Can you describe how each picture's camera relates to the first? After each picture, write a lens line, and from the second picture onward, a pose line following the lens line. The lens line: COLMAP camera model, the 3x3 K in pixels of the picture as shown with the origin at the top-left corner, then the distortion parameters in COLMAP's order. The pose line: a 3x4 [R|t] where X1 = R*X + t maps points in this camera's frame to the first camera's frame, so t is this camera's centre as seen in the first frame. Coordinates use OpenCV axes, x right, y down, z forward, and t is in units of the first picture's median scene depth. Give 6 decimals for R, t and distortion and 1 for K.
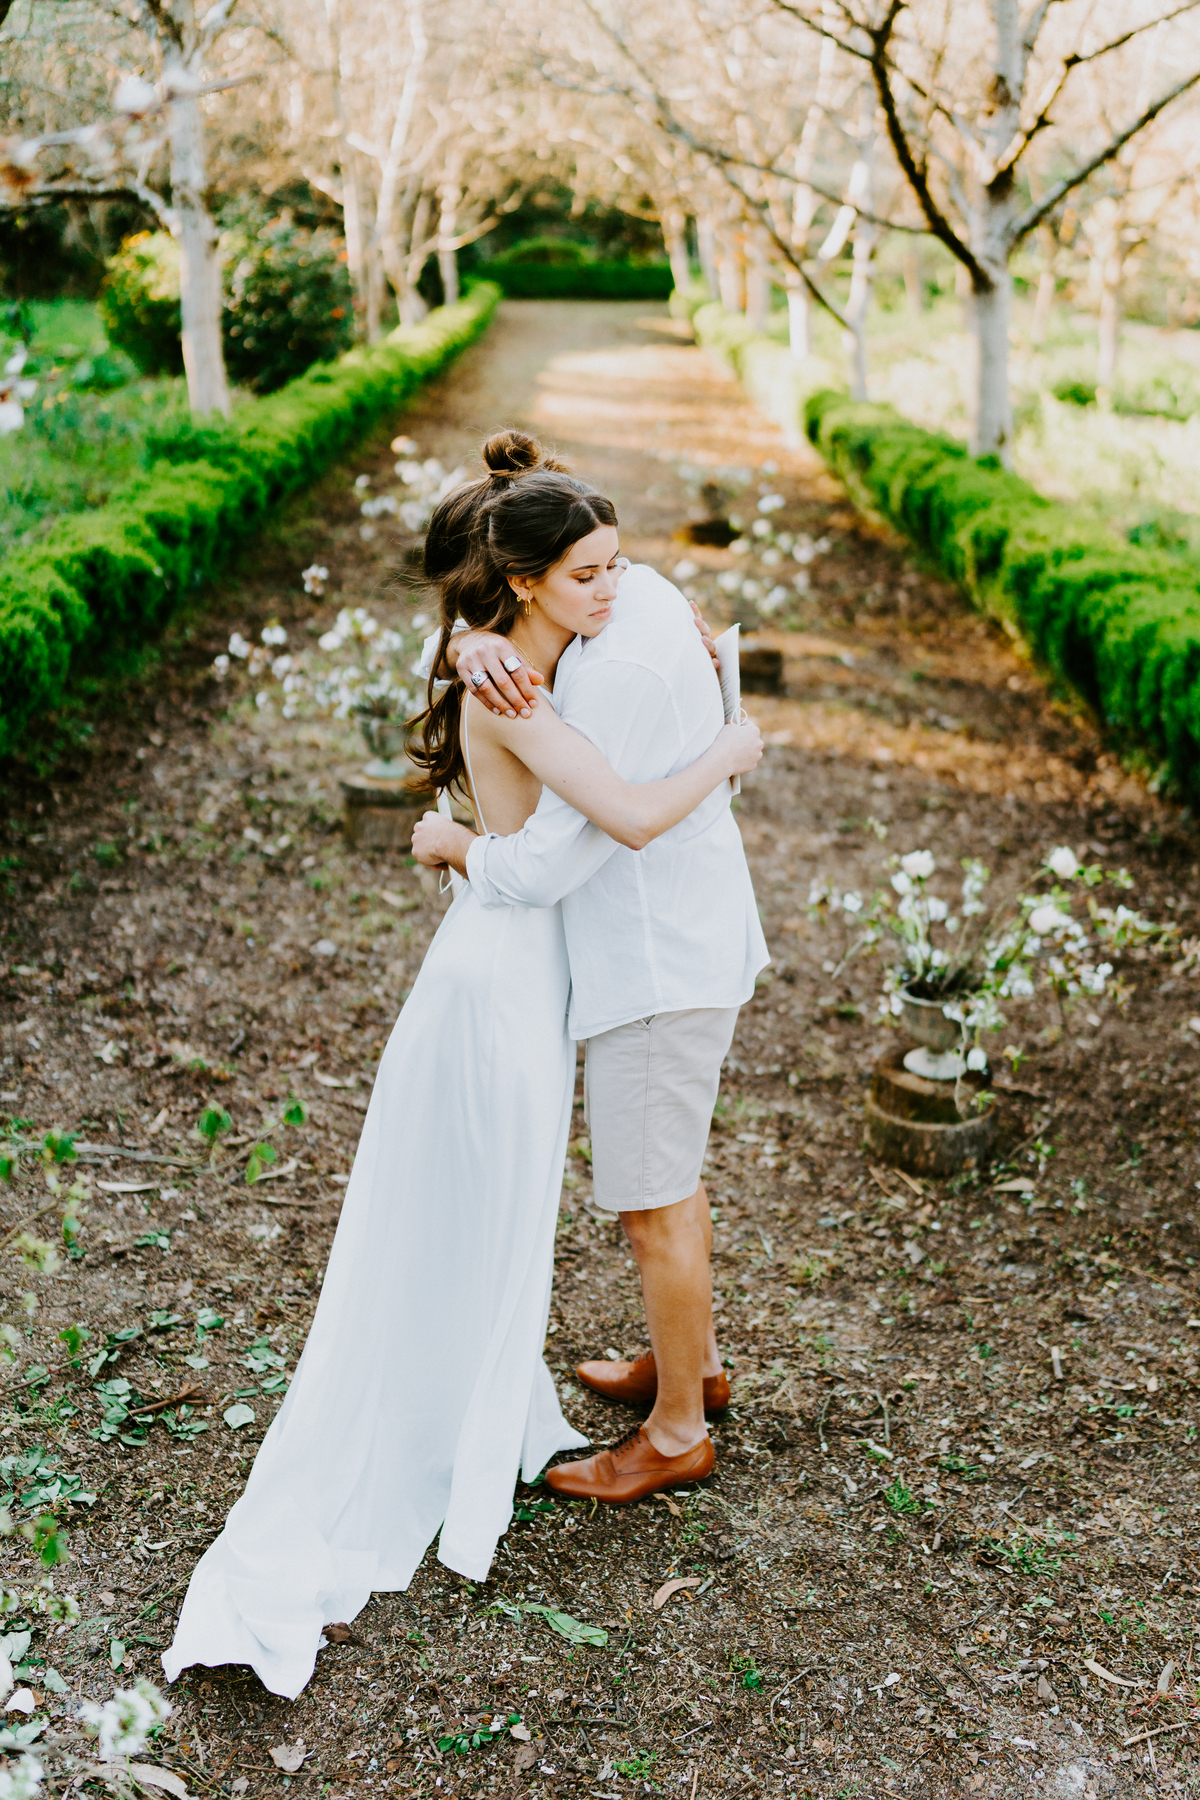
lens RADIAL K [[1723.8, 0, 600.0], [0, 1723.8, 900.0], [0, 0, 1]] dist [-0.046363, -0.005436]
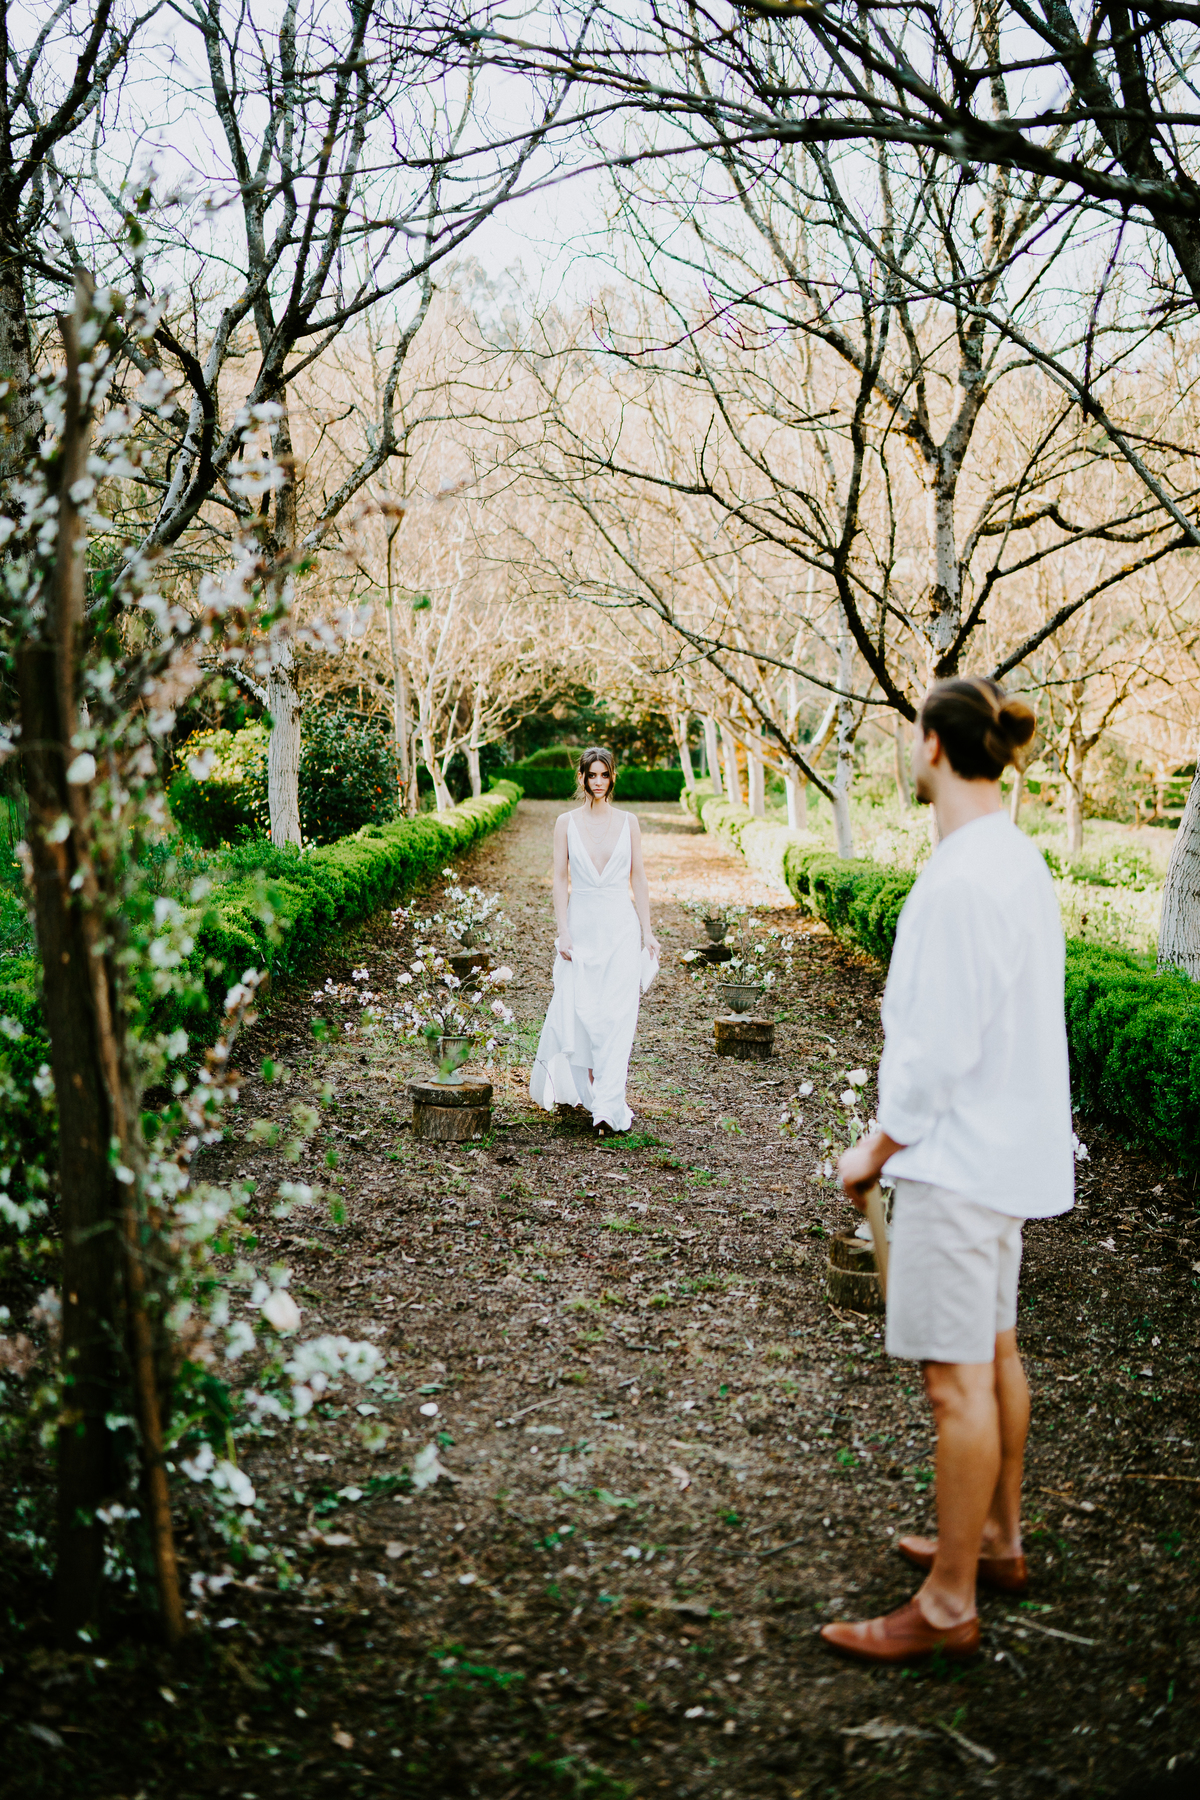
lens RADIAL K [[1821.3, 0, 600.0], [0, 1821.3, 900.0], [0, 0, 1]] dist [-0.238237, -0.003764]
pose [[0.999988, 0.002385, -0.004345, -0.006329], [-0.003559, 0.955632, -0.294543, 0.128133], [0.003450, 0.294554, 0.955628, -0.195367]]
